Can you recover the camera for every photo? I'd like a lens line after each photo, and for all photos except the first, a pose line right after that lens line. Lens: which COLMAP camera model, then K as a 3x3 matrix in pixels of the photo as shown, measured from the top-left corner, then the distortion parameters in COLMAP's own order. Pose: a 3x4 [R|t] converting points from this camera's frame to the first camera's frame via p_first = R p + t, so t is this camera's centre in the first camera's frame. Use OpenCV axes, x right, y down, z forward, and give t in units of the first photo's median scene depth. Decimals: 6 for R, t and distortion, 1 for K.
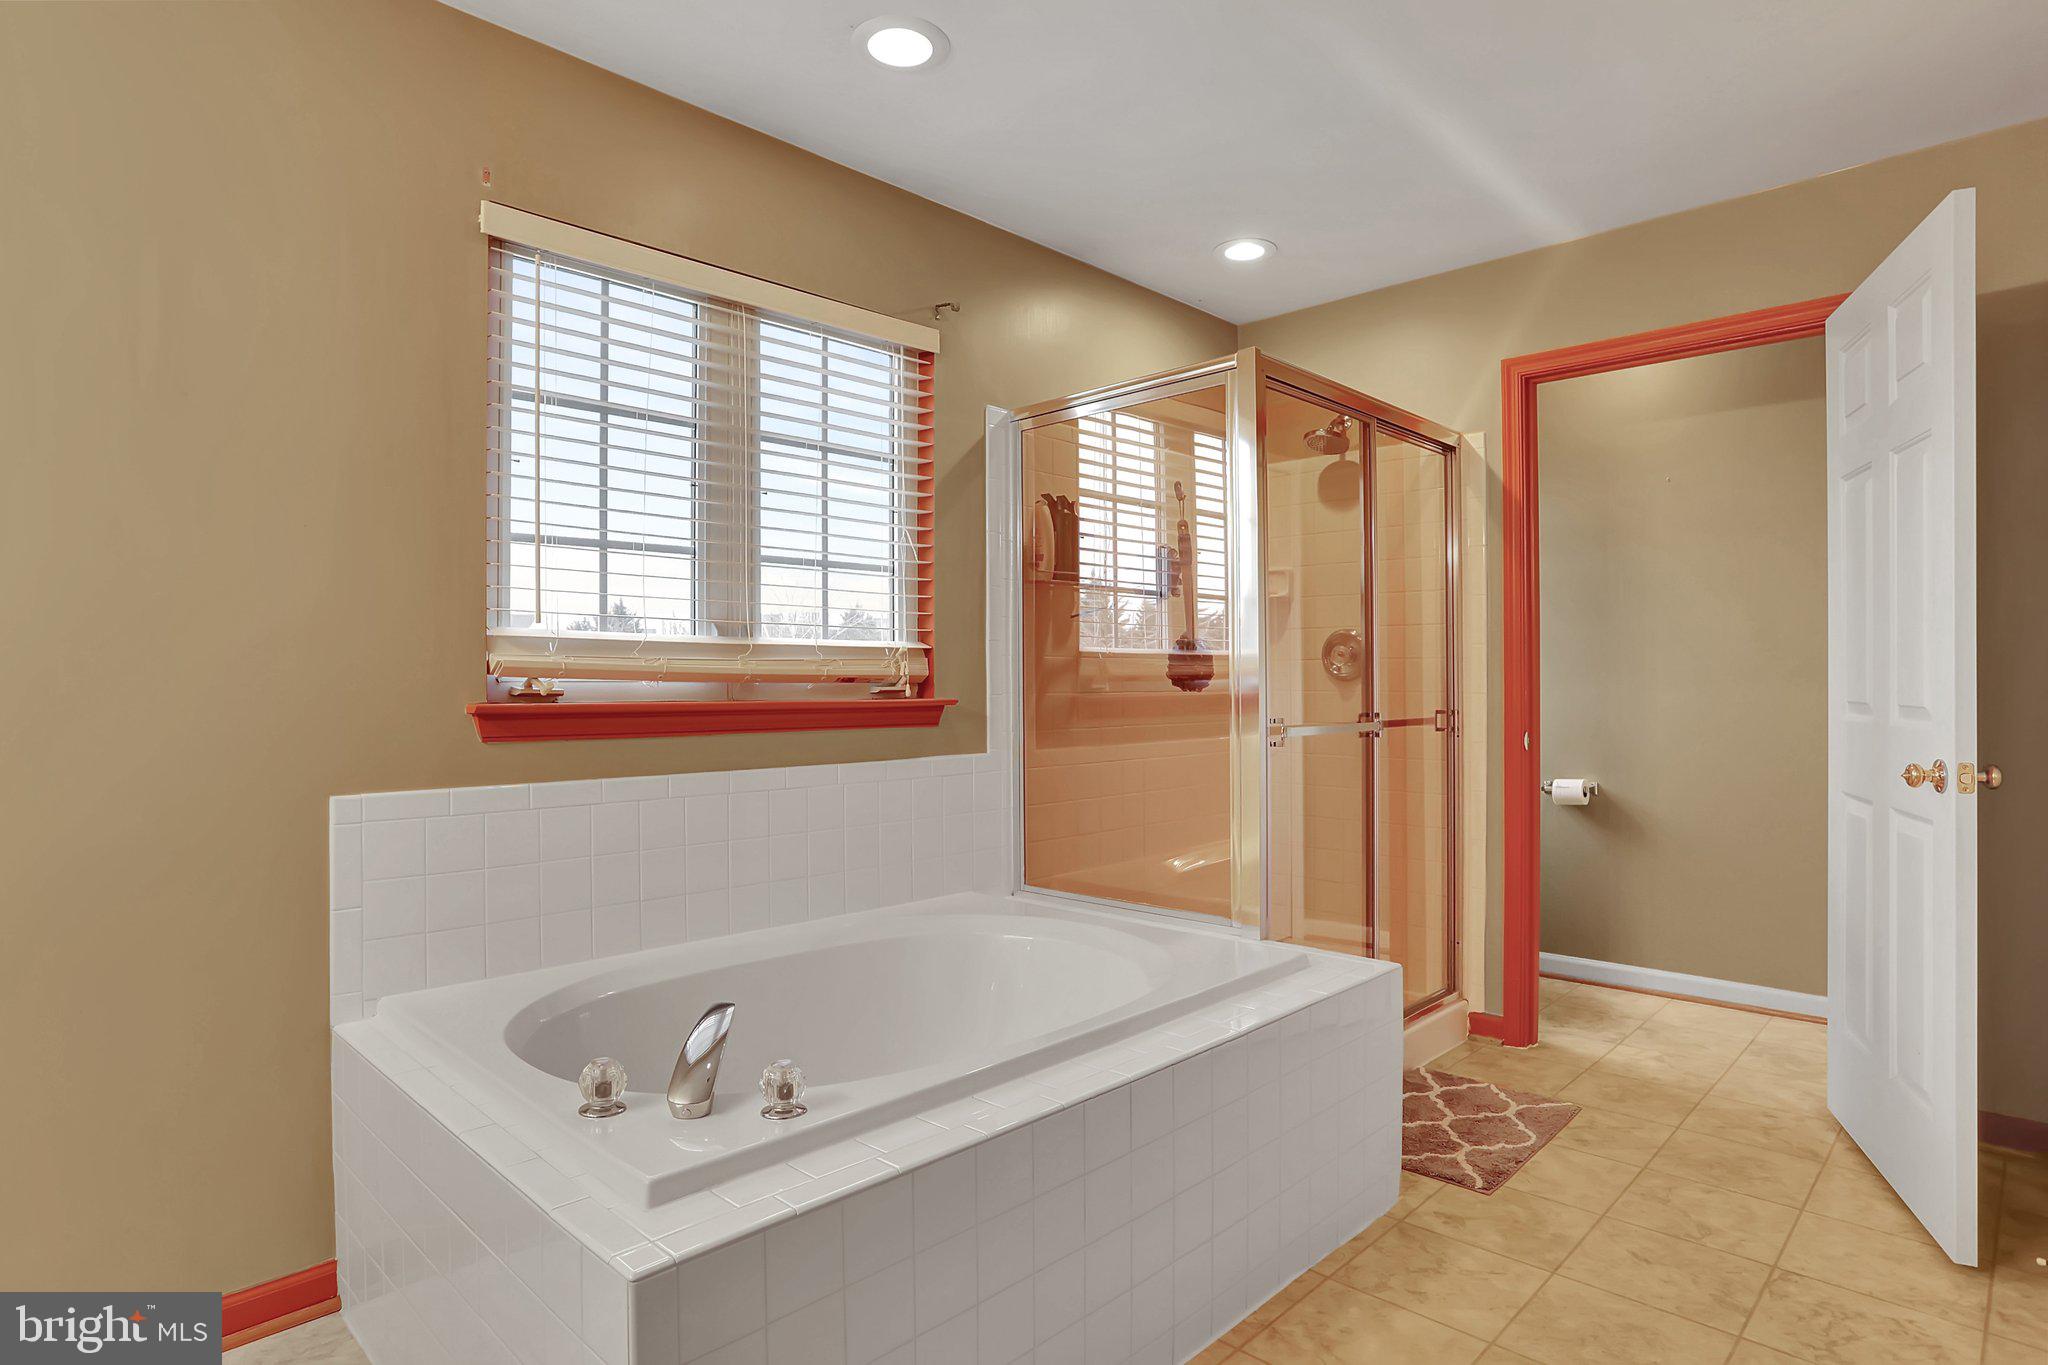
lens RADIAL K [[1115.6, 0, 1024.0], [0, 1115.6, 682.5], [0, 0, 1]] dist [-0.039764, 0.015468]
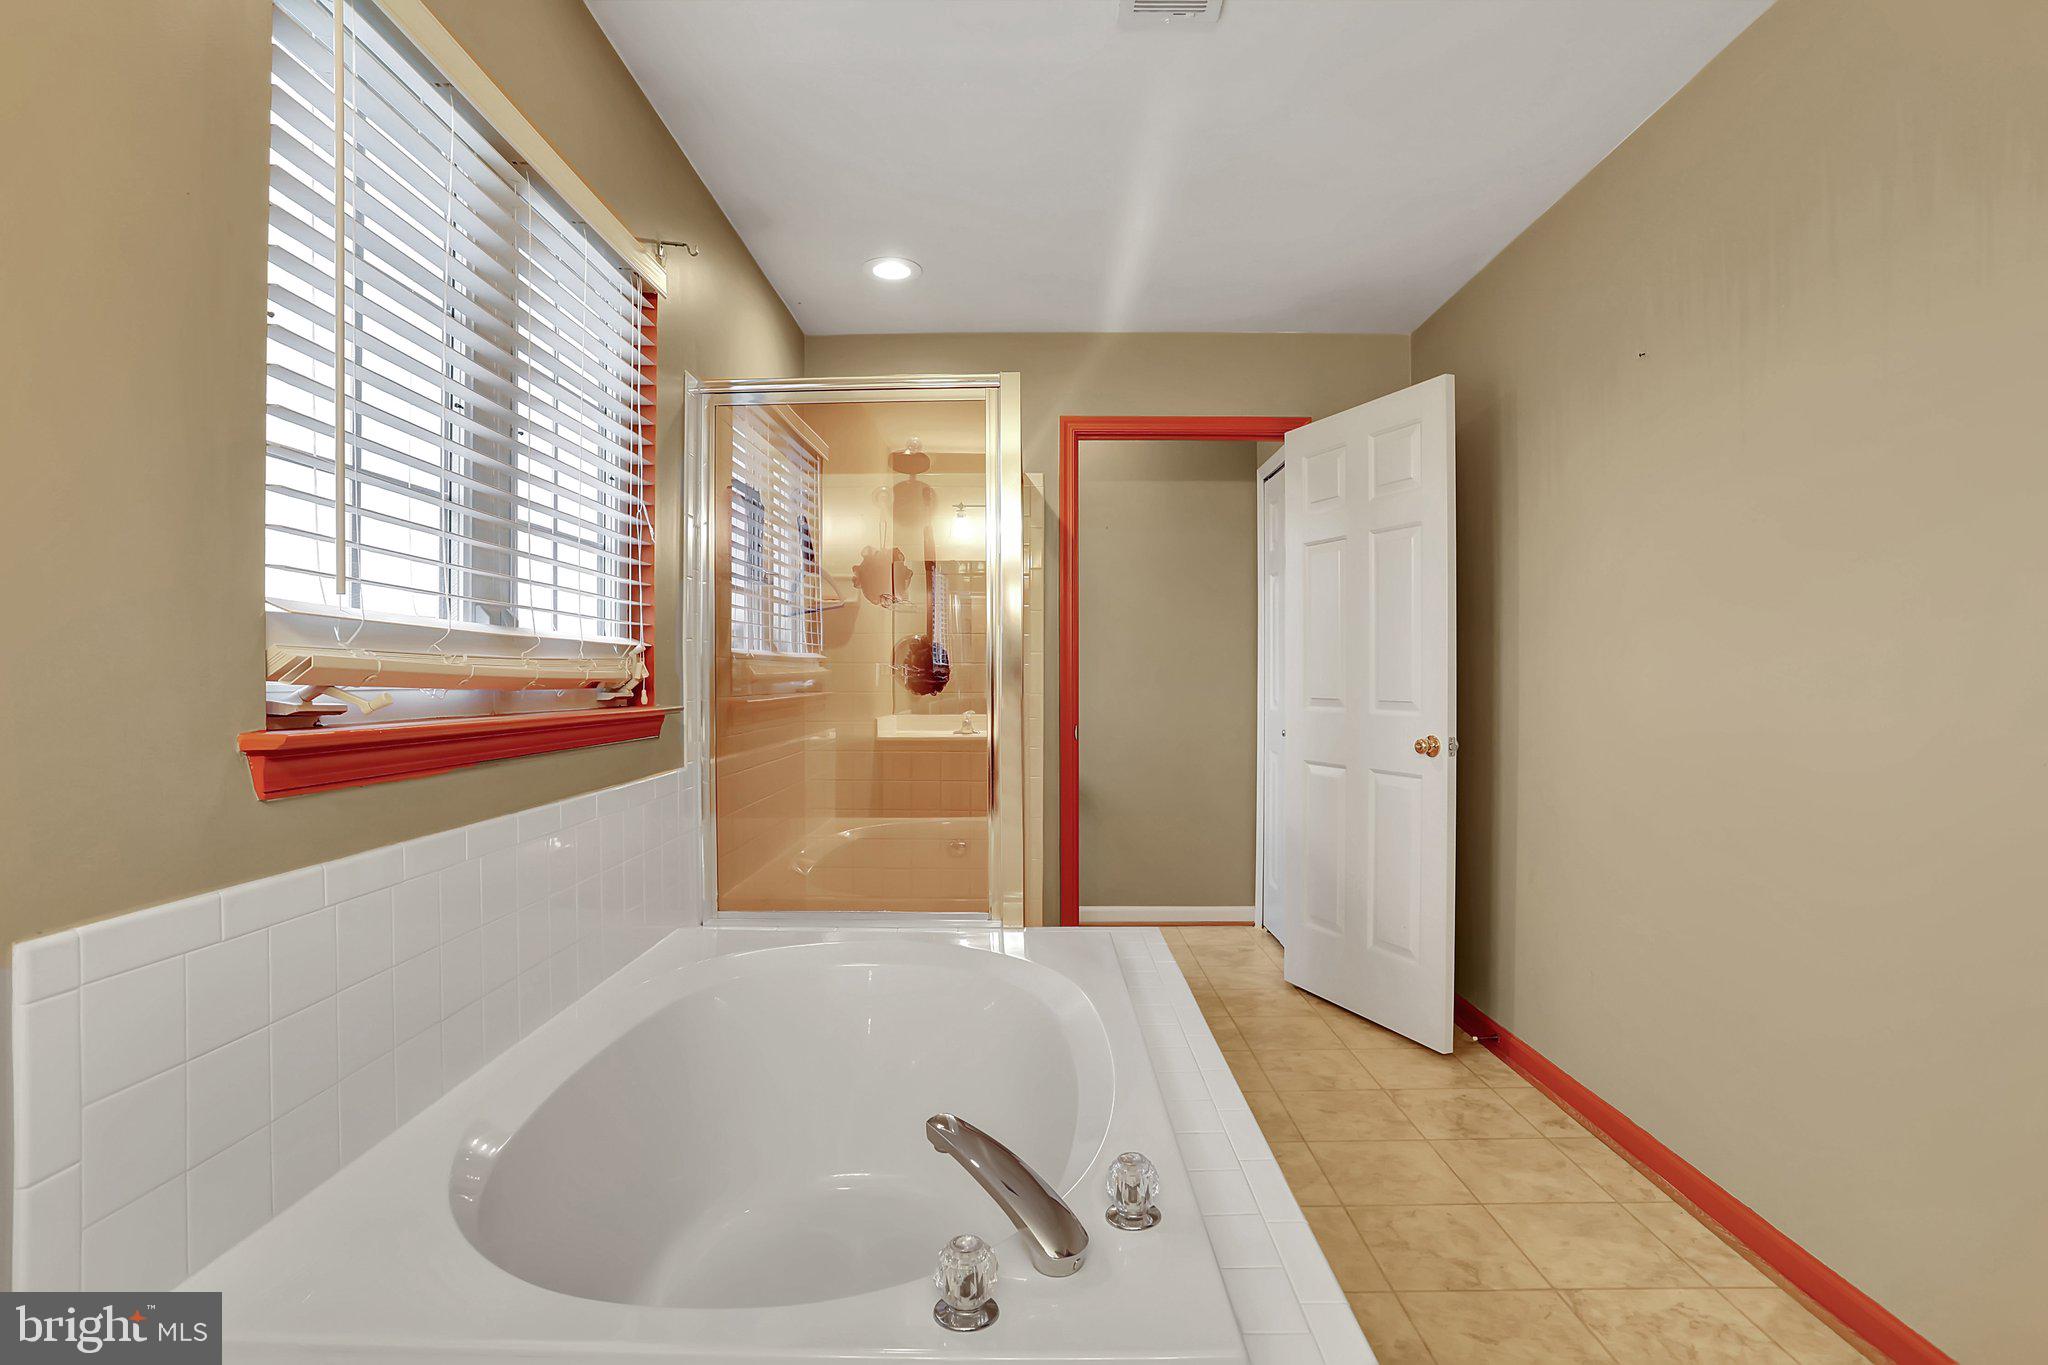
lens RADIAL K [[1008.3, 0, 1024.0], [0, 1008.3, 682.5], [0, 0, 1]] dist [-0.087715, 0.032230]
pose [[0.731156, -0.001545, 0.682208, -0.441914], [-0.000767, 0.999995, 0.003087, -0.007012], [-0.682210, -0.002780, 0.731151, 0.298264]]
